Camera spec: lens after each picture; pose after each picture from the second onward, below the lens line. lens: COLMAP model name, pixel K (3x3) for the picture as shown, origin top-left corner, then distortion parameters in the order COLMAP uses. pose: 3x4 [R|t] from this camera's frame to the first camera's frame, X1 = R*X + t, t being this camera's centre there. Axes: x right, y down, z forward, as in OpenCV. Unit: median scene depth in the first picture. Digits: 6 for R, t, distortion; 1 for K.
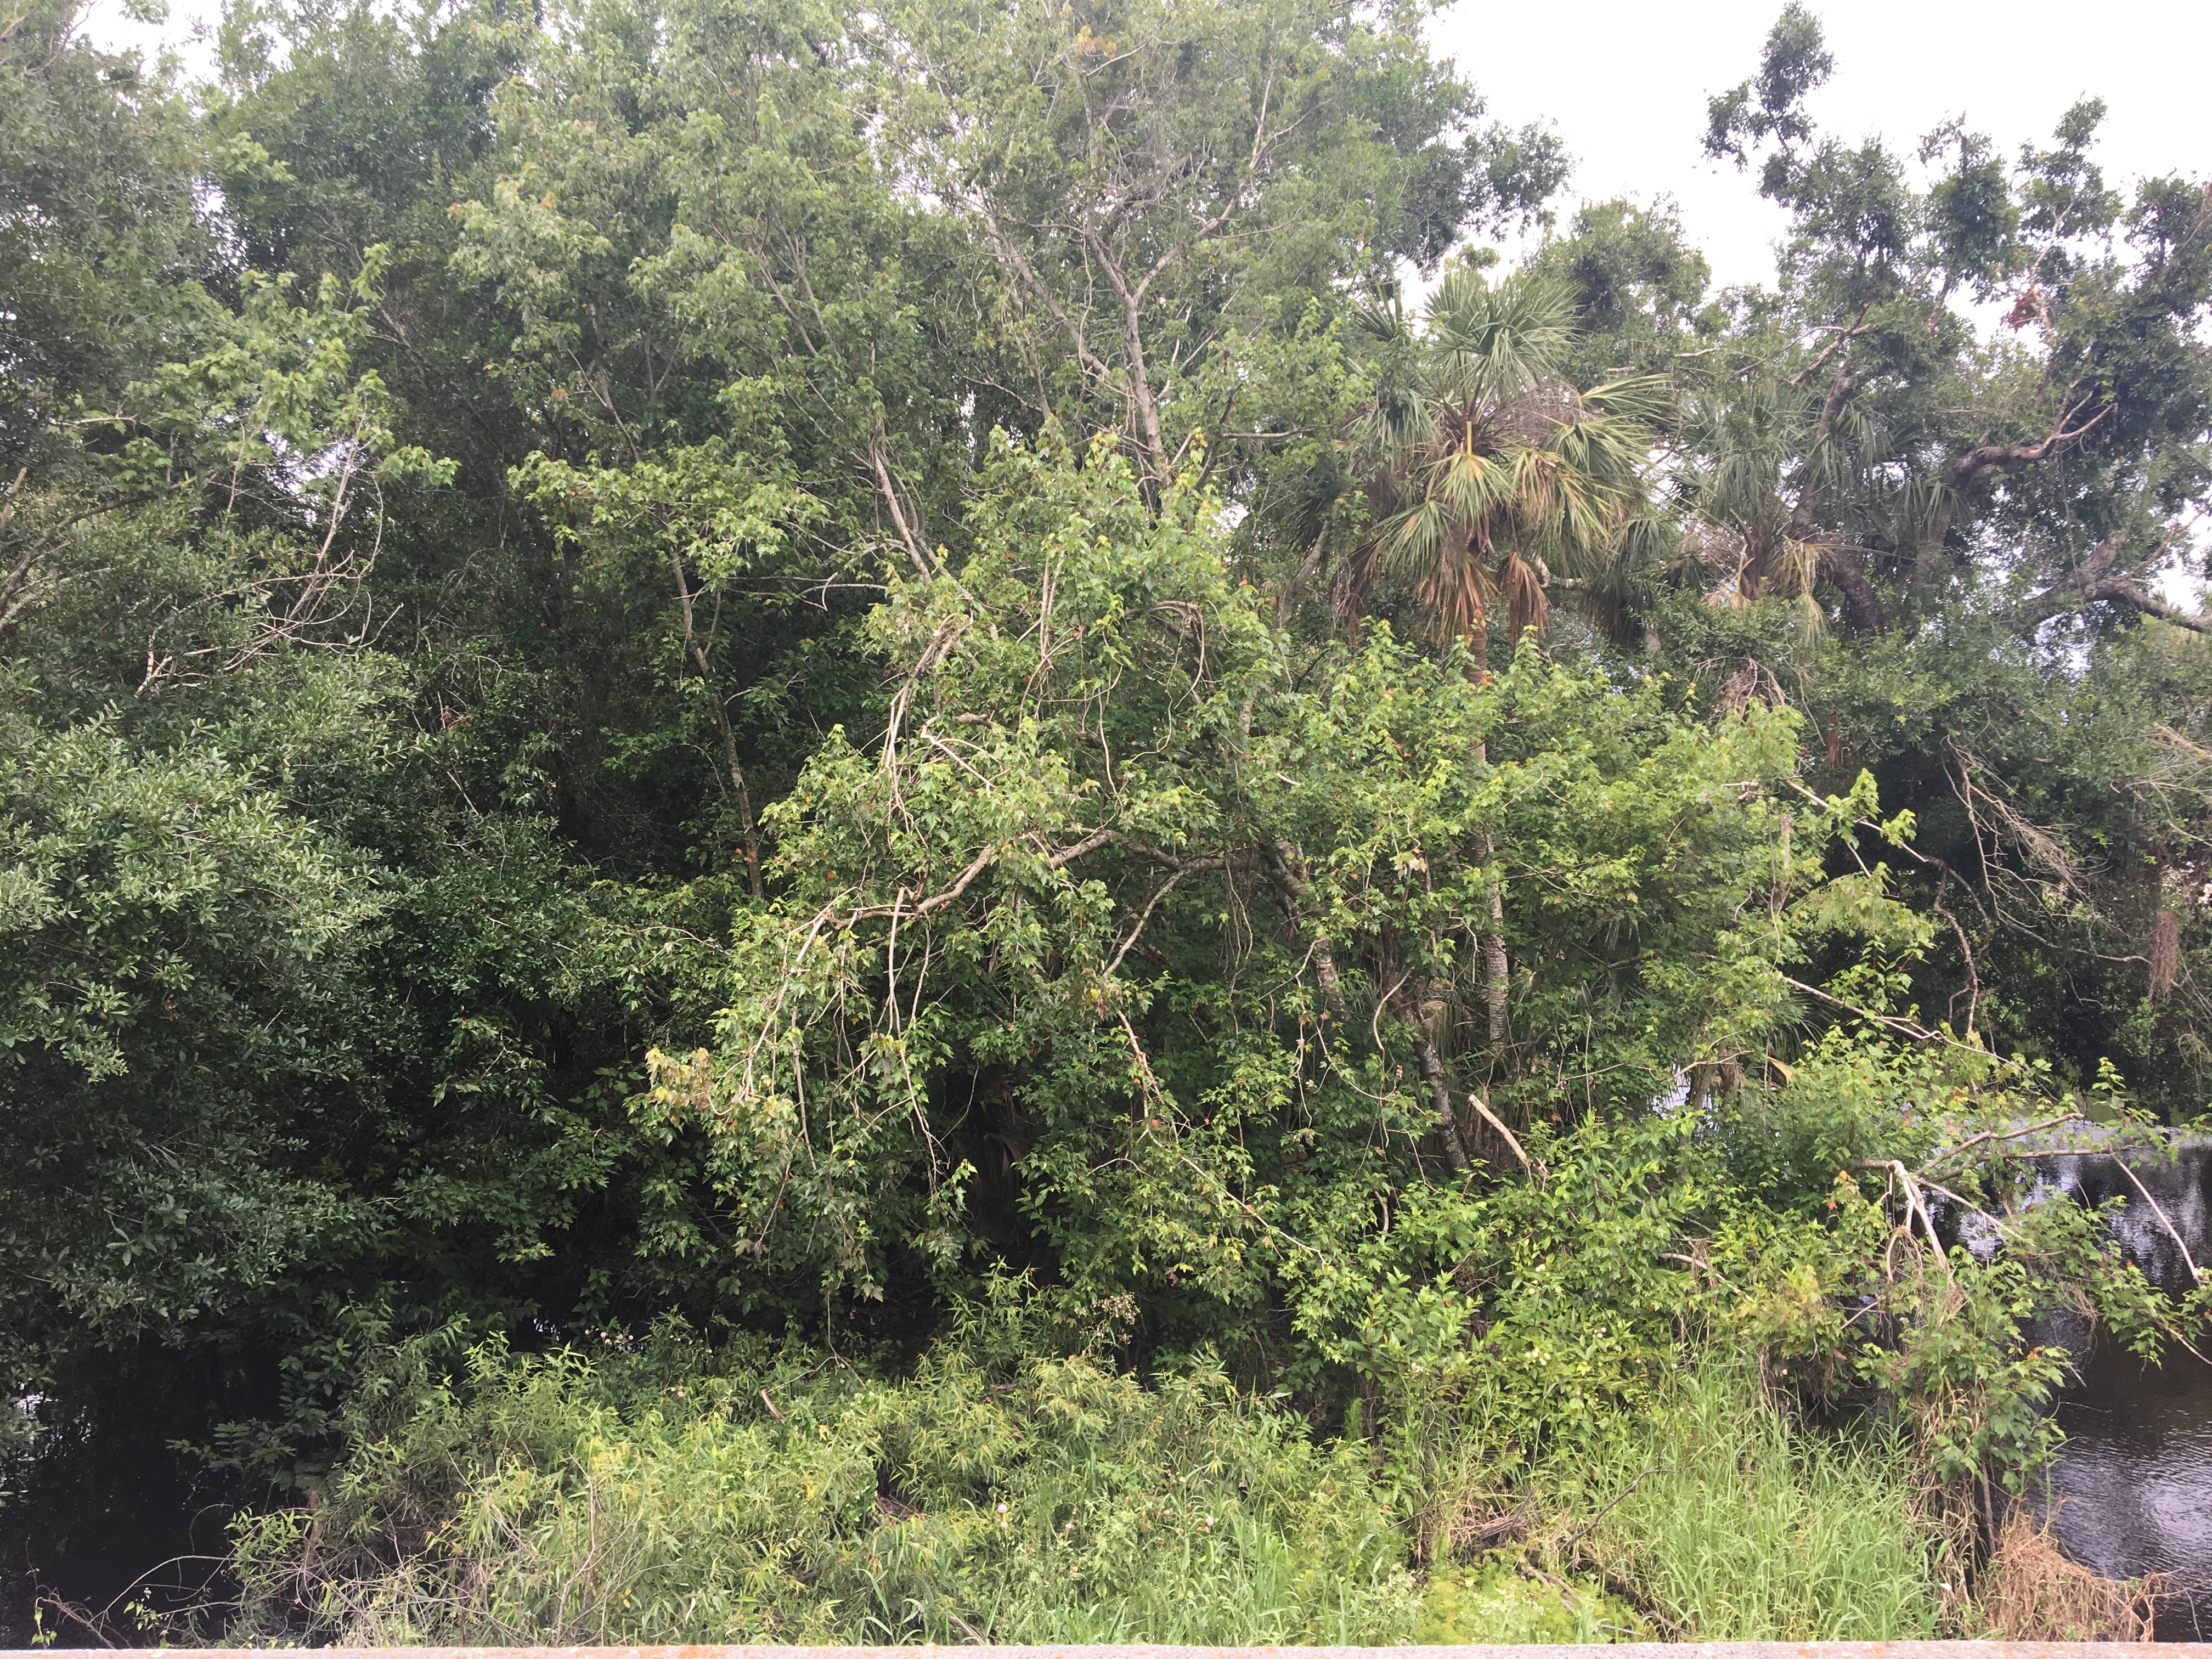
lens RADIAL K [[1820.2, 0, 1106.0], [0, 1820.2, 829.5], [0, 0, 1]] dist [0.041382, -0.057243]
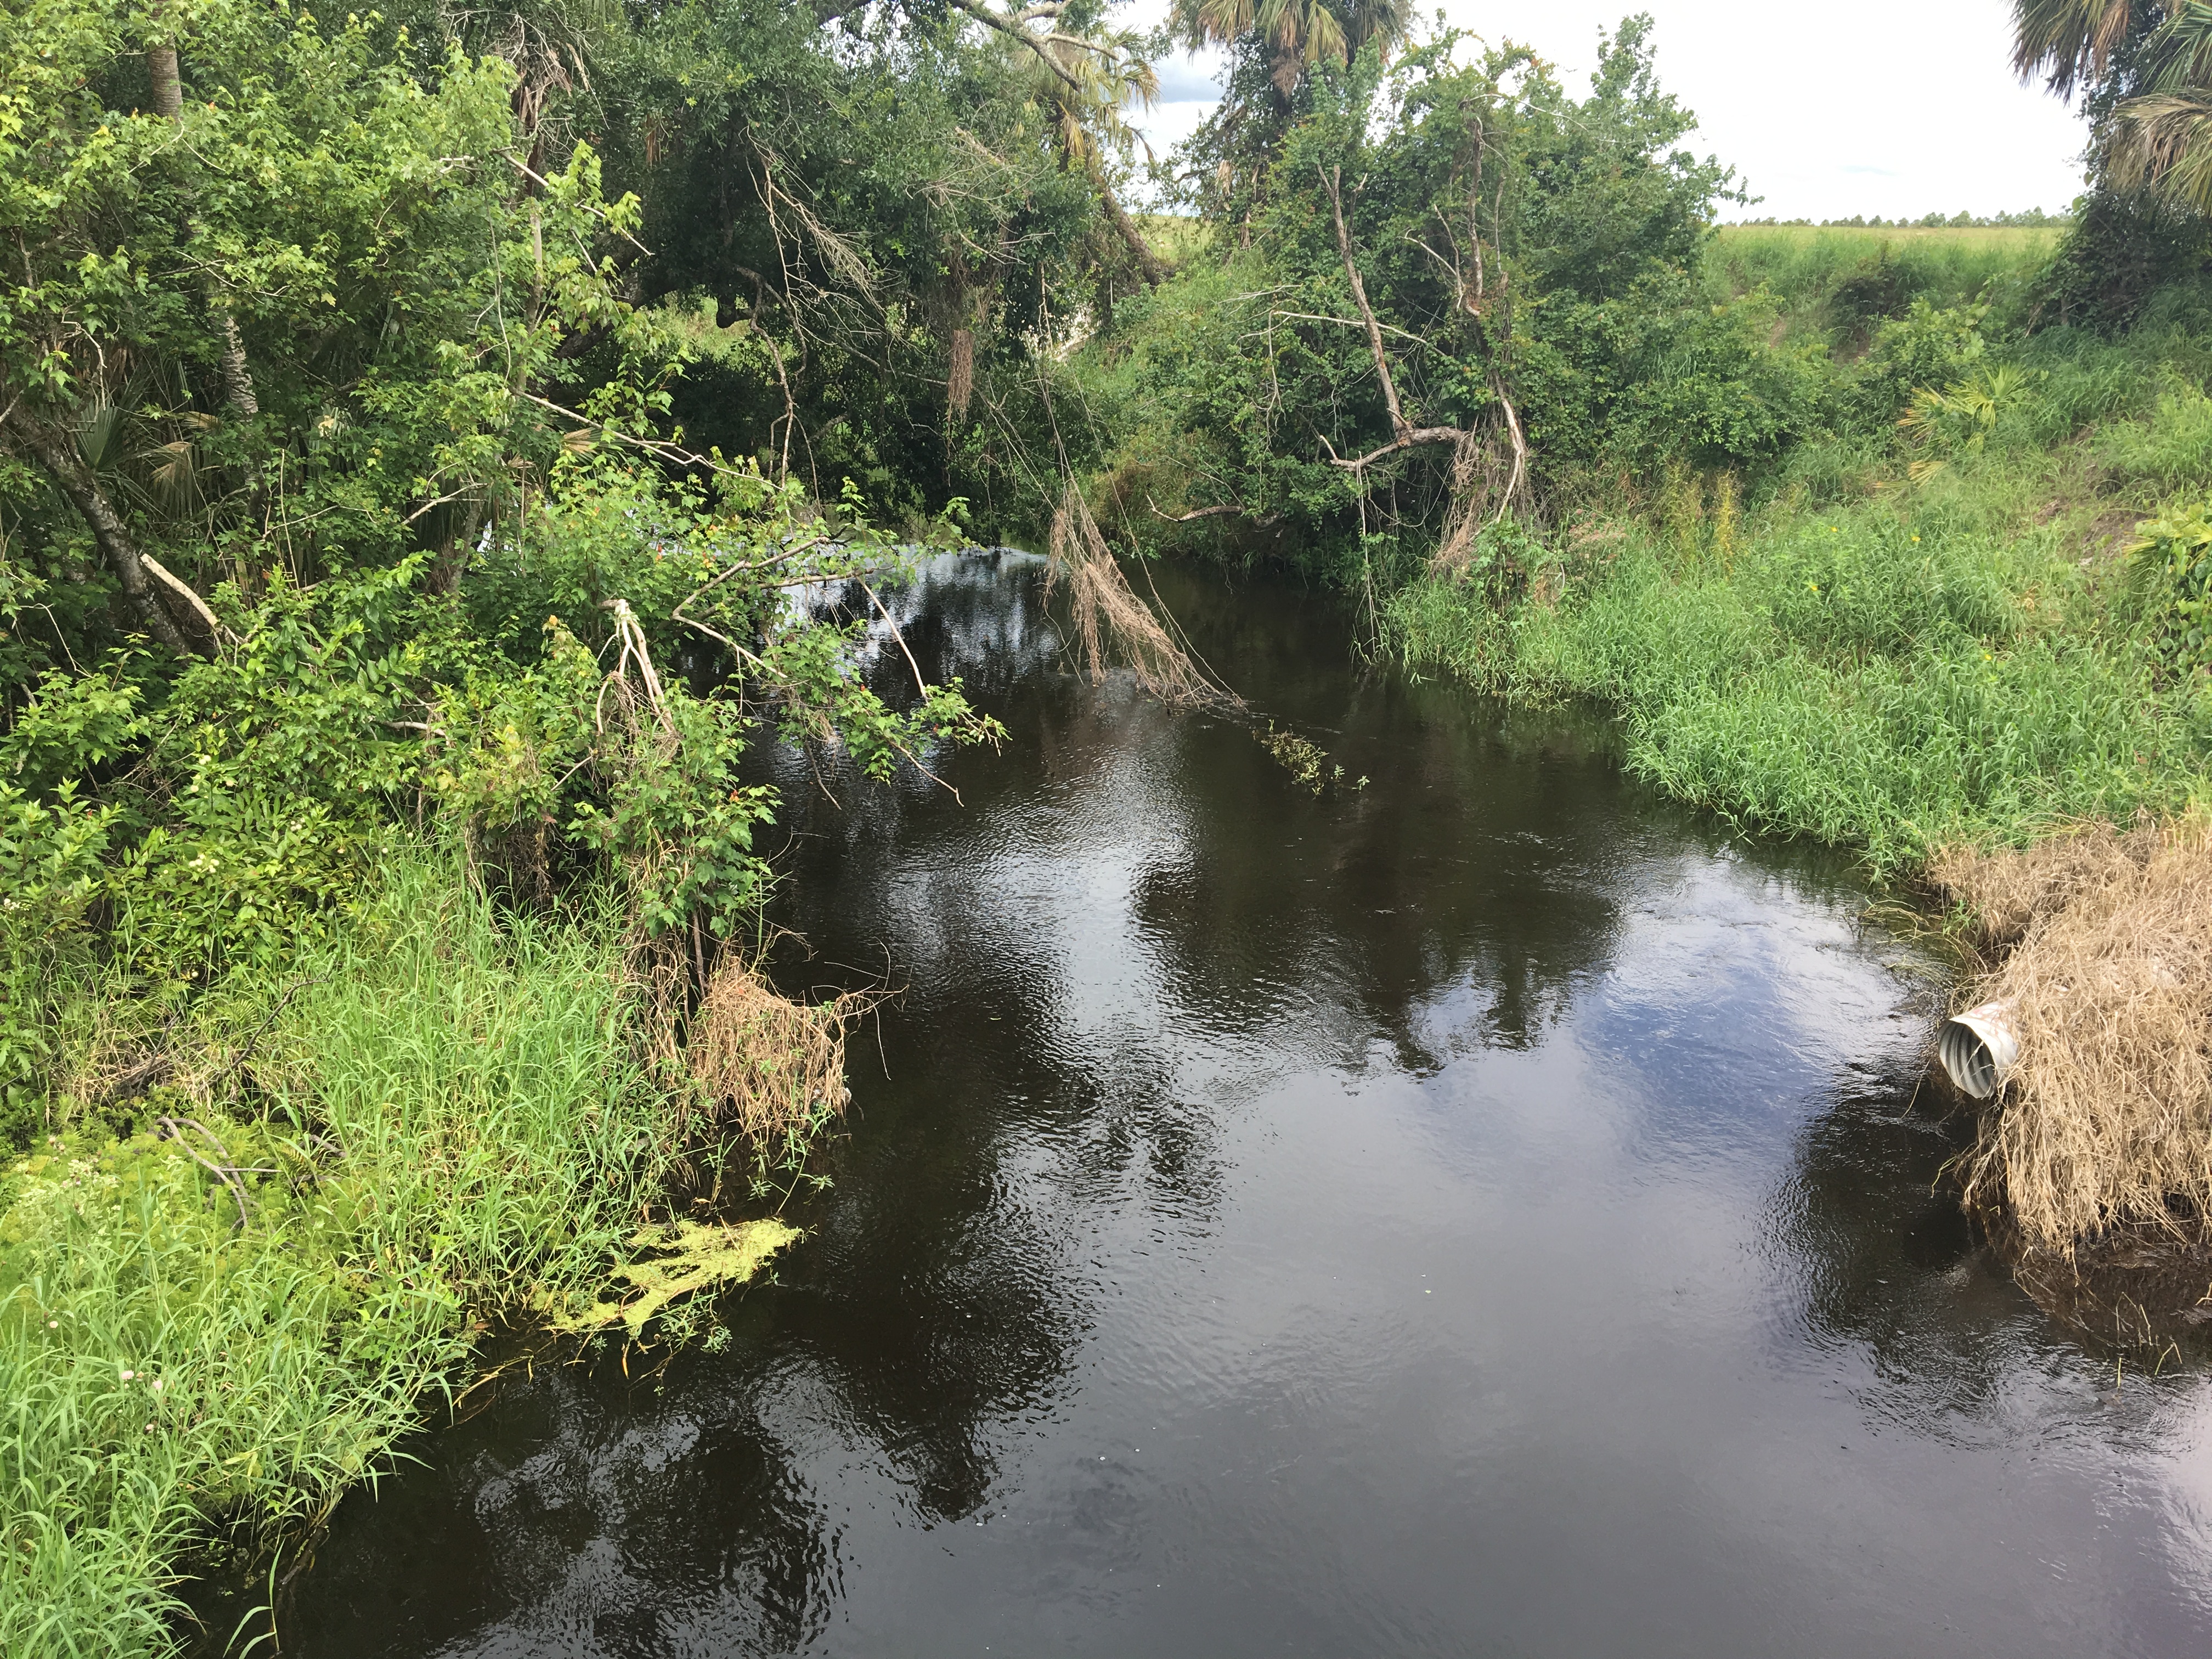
lens RADIAL K [[1816.1, 0, 1106.0], [0, 1816.1, 829.5], [0, 0, 1]] dist [0.048201, -0.101145]
pose [[0.859467, -0.130926, 0.494141, 0.162624], [-0.020568, 0.957006, 0.289338, 0.022384], [-0.510778, -0.258840, 0.819822, 0.103654]]
